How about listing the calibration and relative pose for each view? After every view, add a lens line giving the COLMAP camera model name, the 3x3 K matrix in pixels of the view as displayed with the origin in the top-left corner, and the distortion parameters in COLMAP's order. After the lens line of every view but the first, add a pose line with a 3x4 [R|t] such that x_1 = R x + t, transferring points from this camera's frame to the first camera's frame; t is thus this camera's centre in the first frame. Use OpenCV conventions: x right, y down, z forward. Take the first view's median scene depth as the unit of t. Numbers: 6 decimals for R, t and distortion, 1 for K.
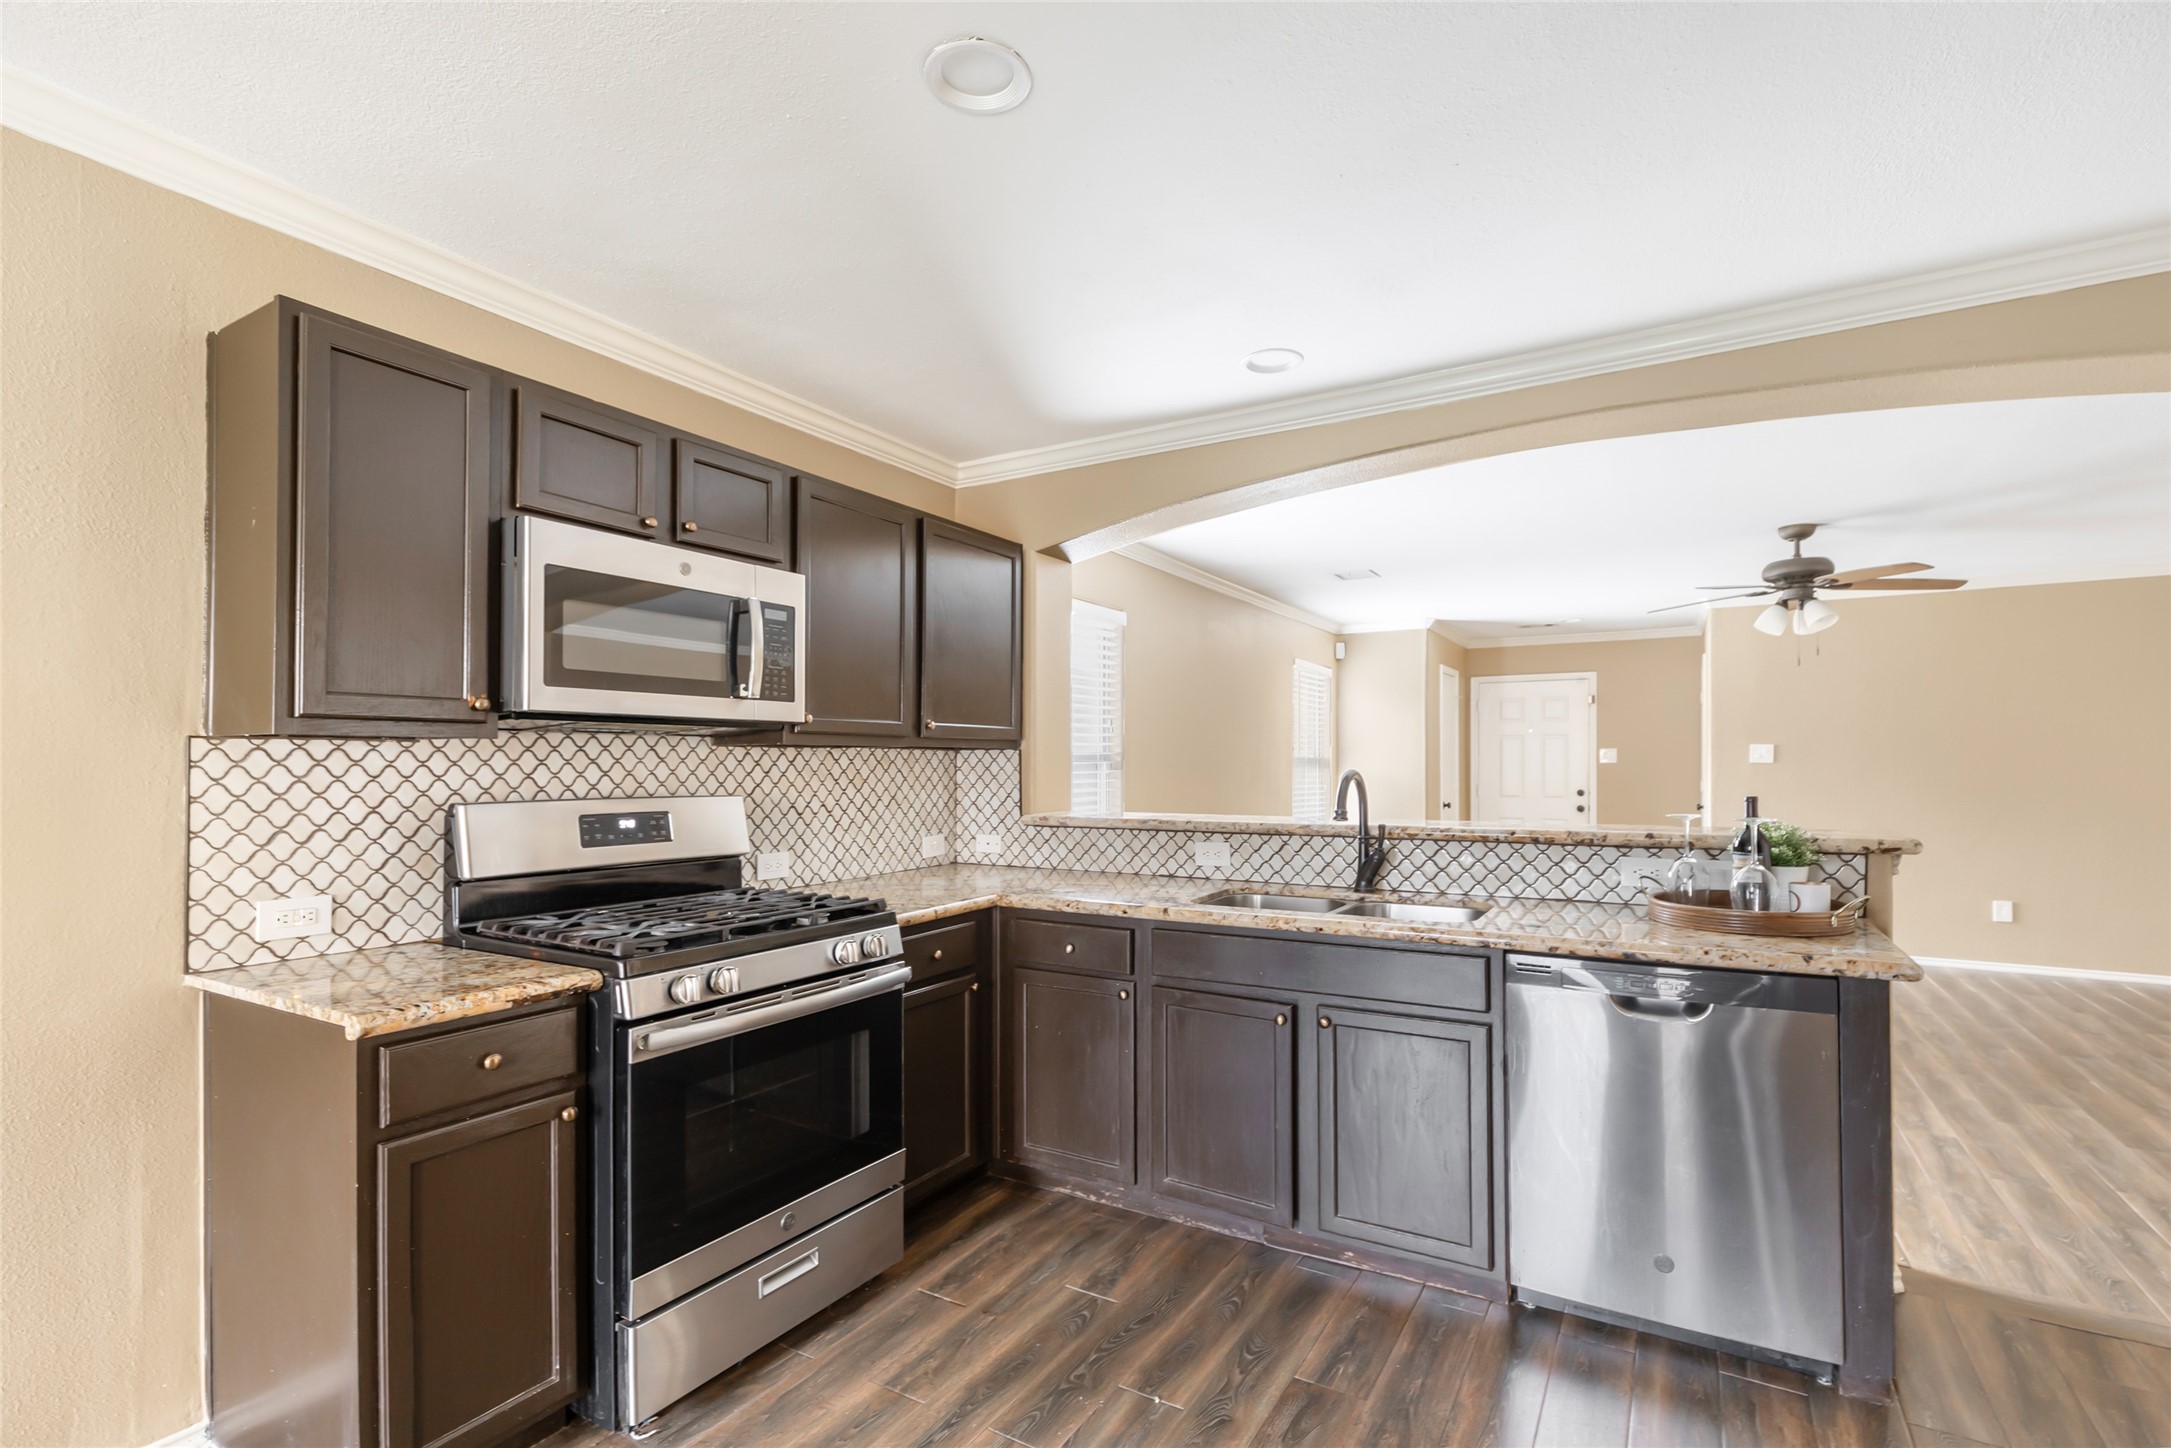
lens RADIAL K [[1020.1, 0, 1128.7], [0, 1020.1, 769.0], [0, 0, 1]] dist [-0.004324, 0.000139]
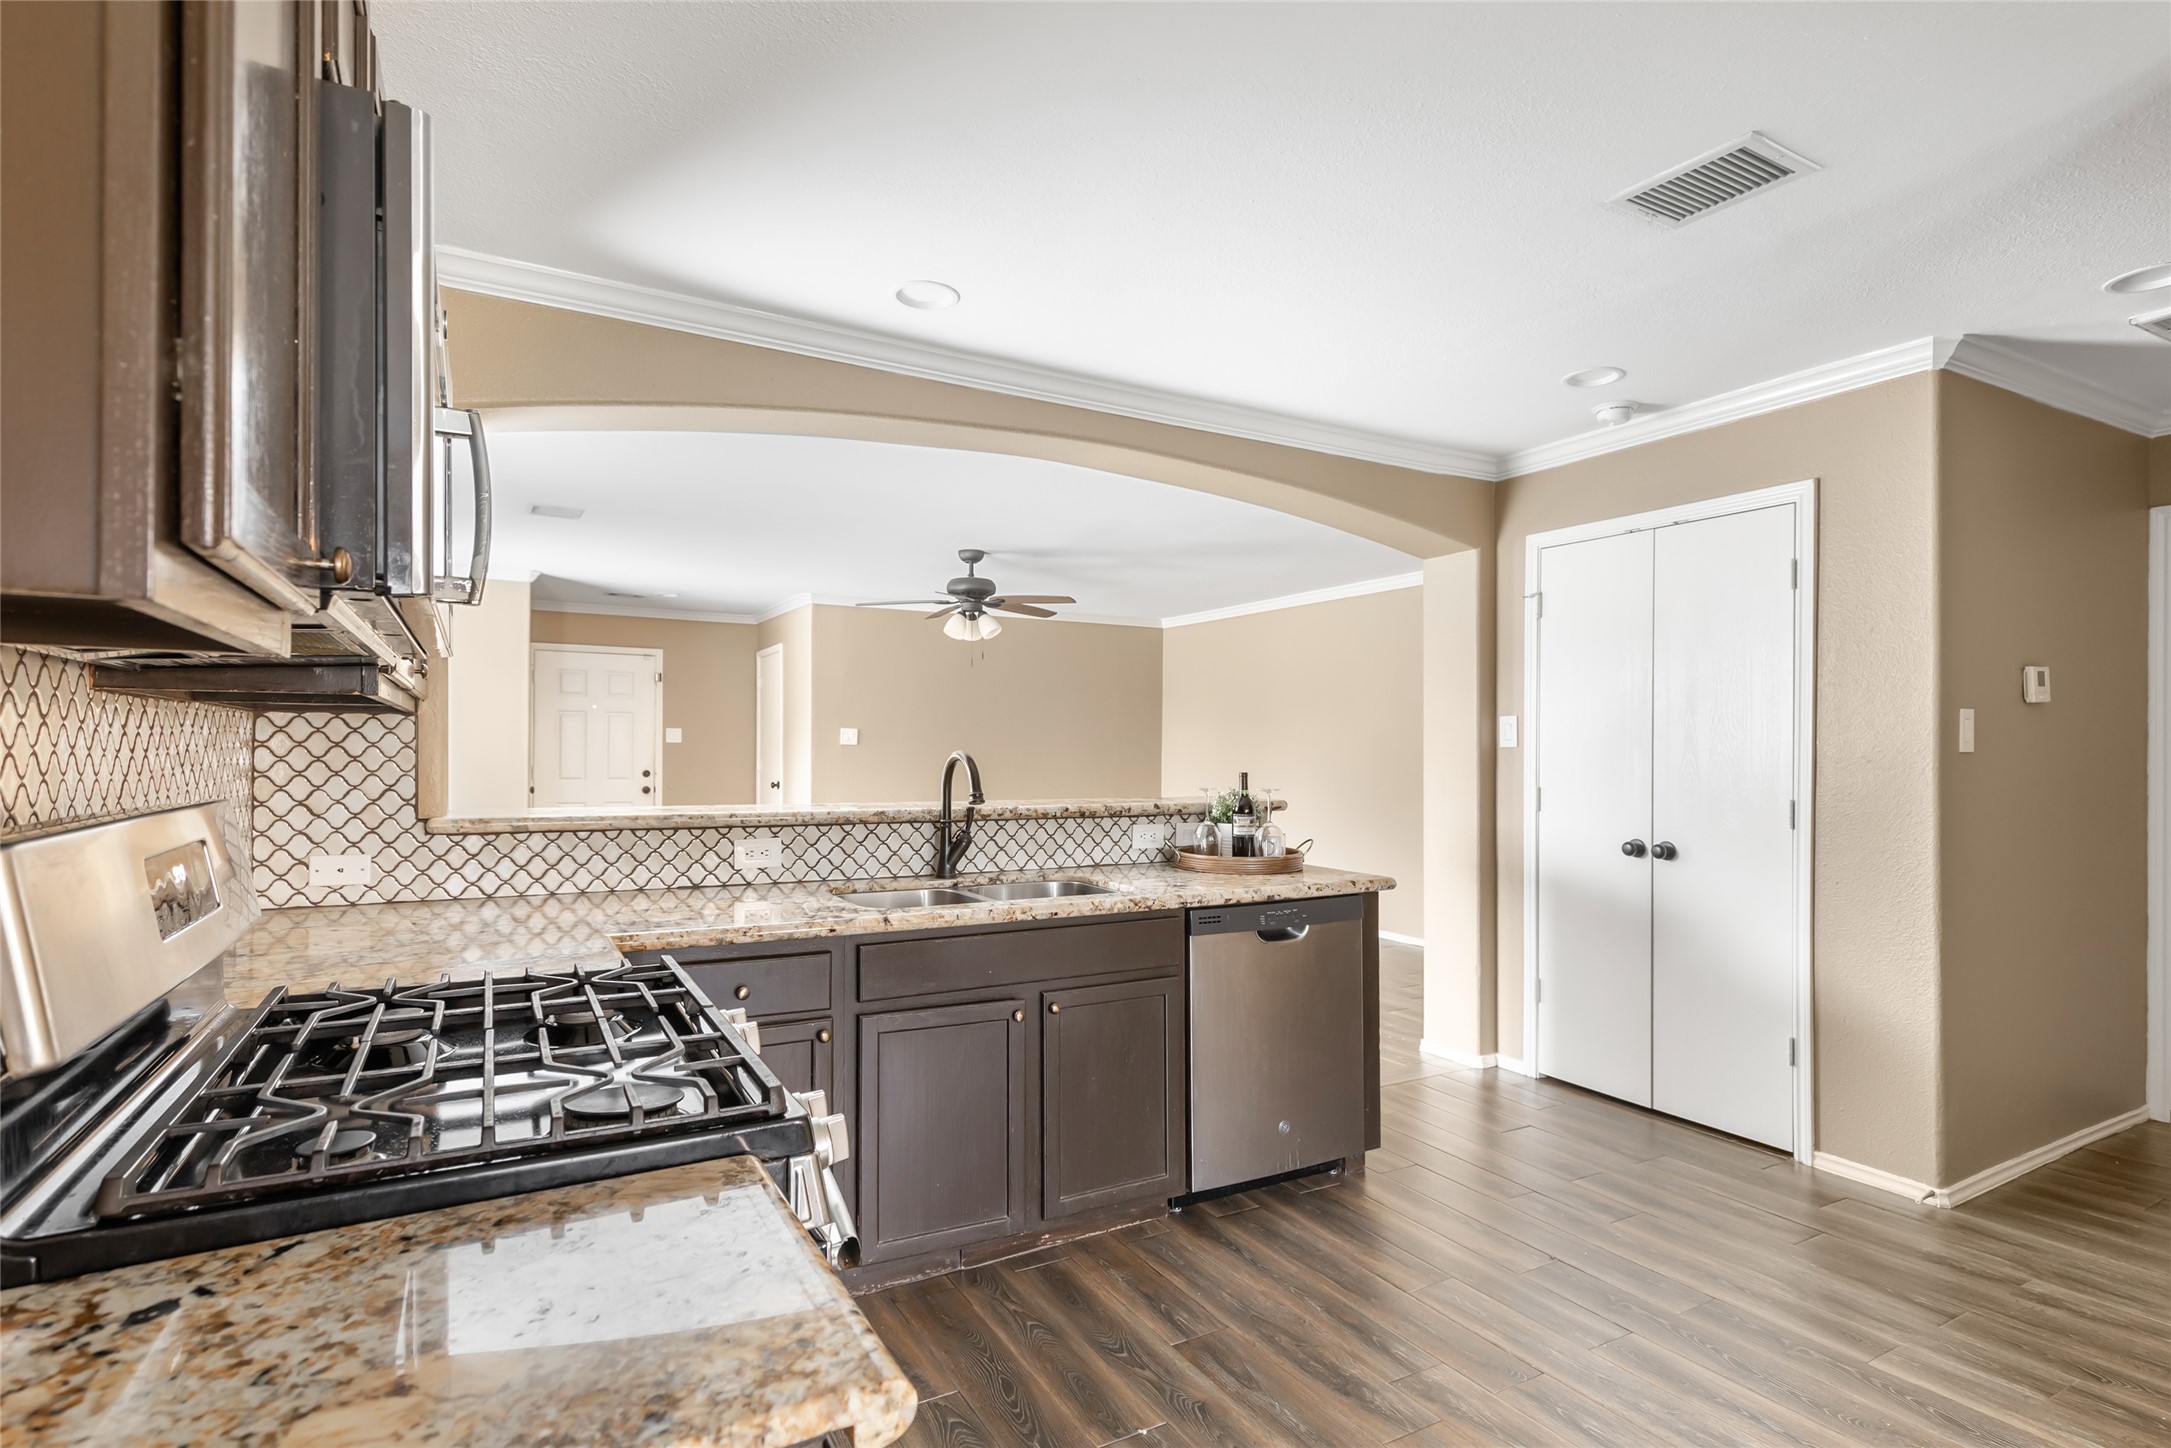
lens RADIAL K [[1020.1, 0, 1118.8], [0, 1020.1, 755.9], [0, 0, 1]] dist [-0.004324, 0.000139]
pose [[0.495409, 0.001517, 0.868658, -0.458112], [-0.008076, 0.999963, 0.002859, 0.000990], [-0.868622, -0.008432, 0.495403, 0.329643]]
